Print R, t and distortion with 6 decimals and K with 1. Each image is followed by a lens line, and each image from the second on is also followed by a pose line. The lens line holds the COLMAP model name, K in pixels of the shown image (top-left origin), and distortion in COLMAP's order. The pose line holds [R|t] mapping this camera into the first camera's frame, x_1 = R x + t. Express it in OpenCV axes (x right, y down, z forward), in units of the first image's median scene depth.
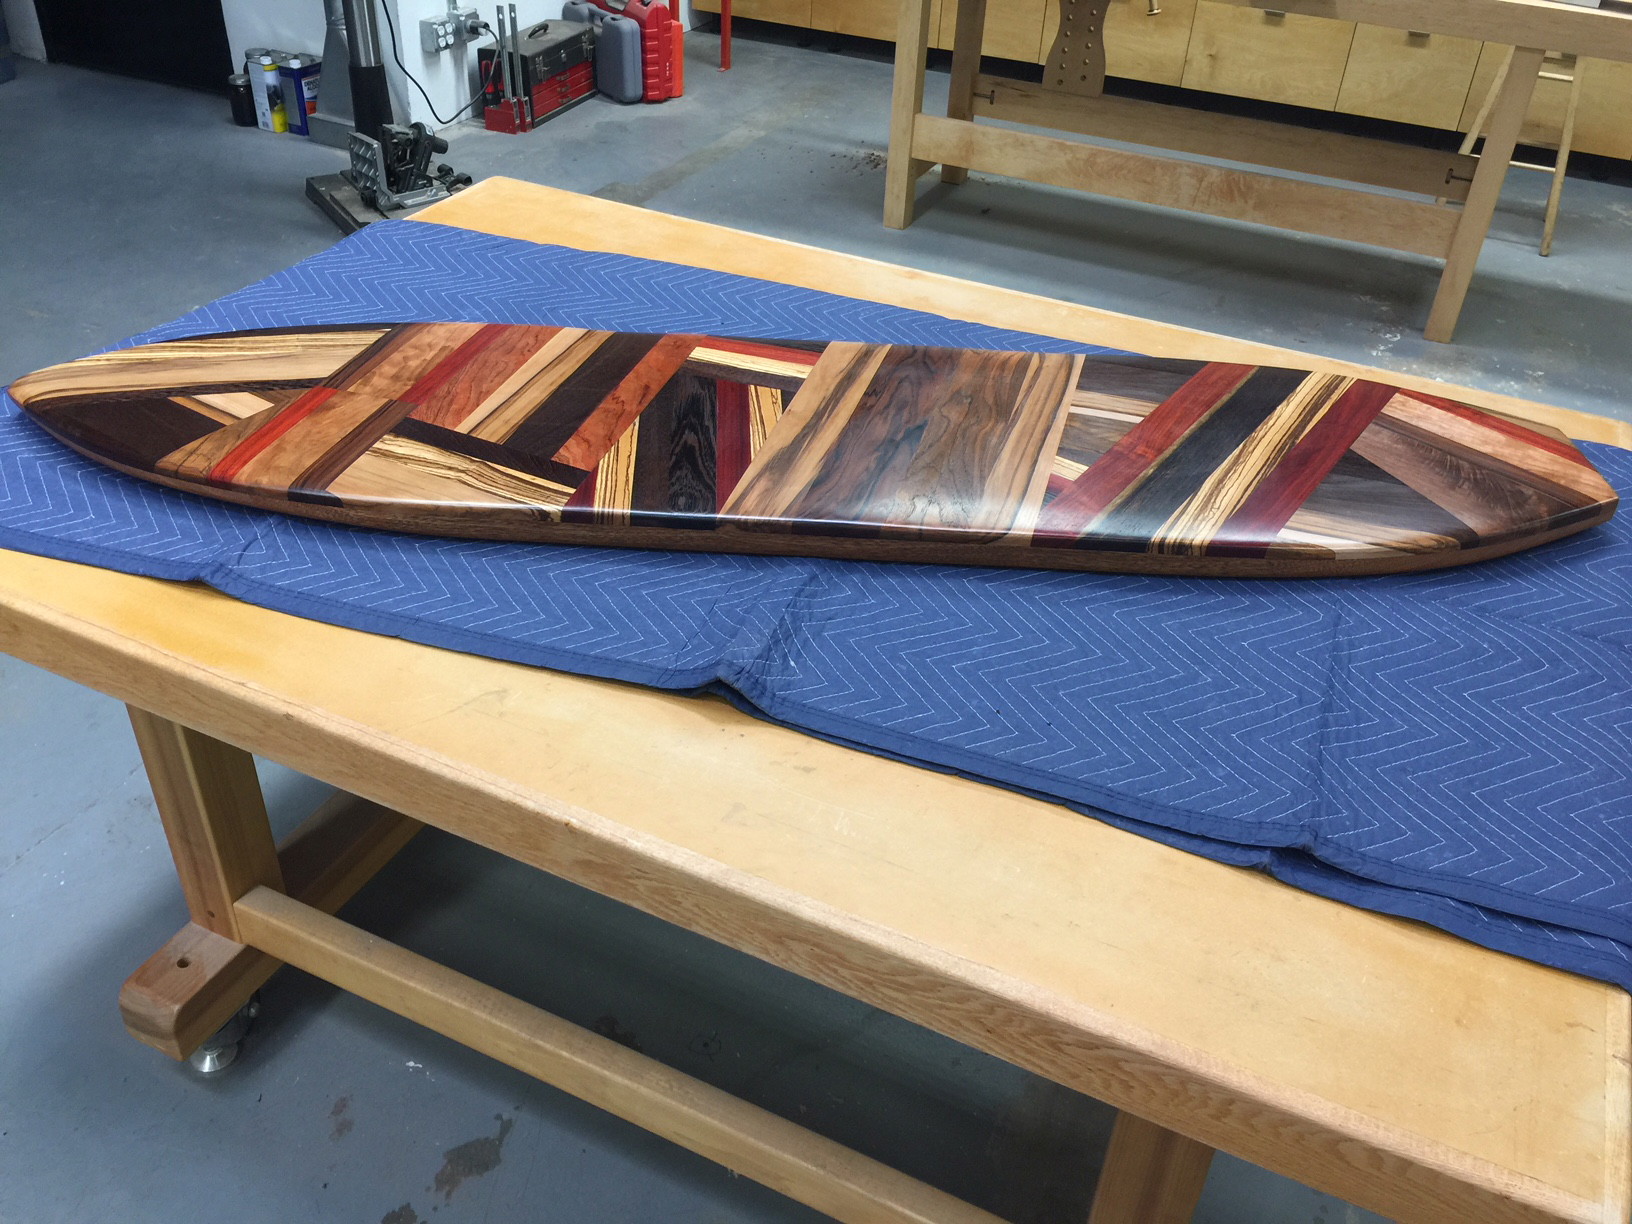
lens RADIAL K [[1448.4, 0, 816.0], [0, 1448.4, 612.0], [0, 0, 1]] dist [0.102463, -0.143305]
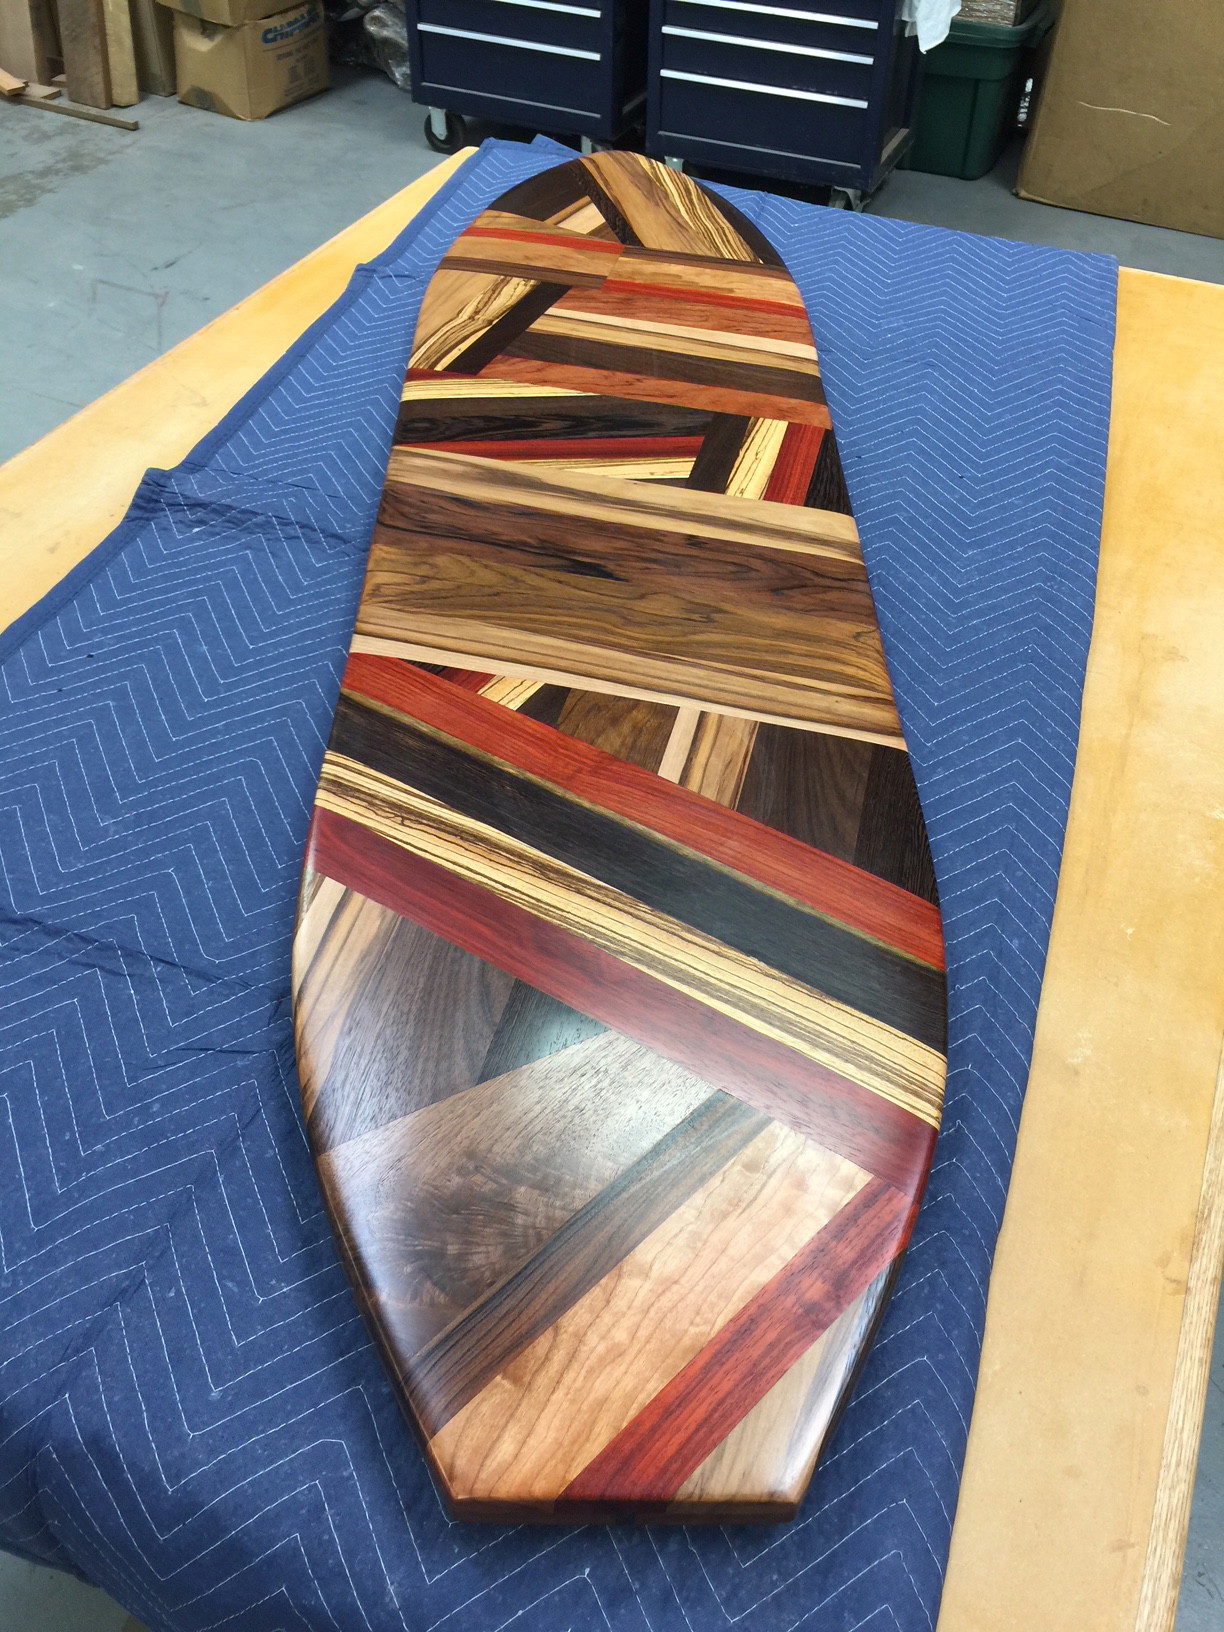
lens RADIAL K [[1448.4, 0, 612.0], [0, 1448.4, 816.0], [0, 0, 1]] dist [0.102463, -0.143305]
pose [[0.001123, 0.650538, -0.759473, 0.748046], [-0.586278, 0.615685, 0.526507, -0.461875], [0.810109, 0.444671, 0.382088, 0.786445]]
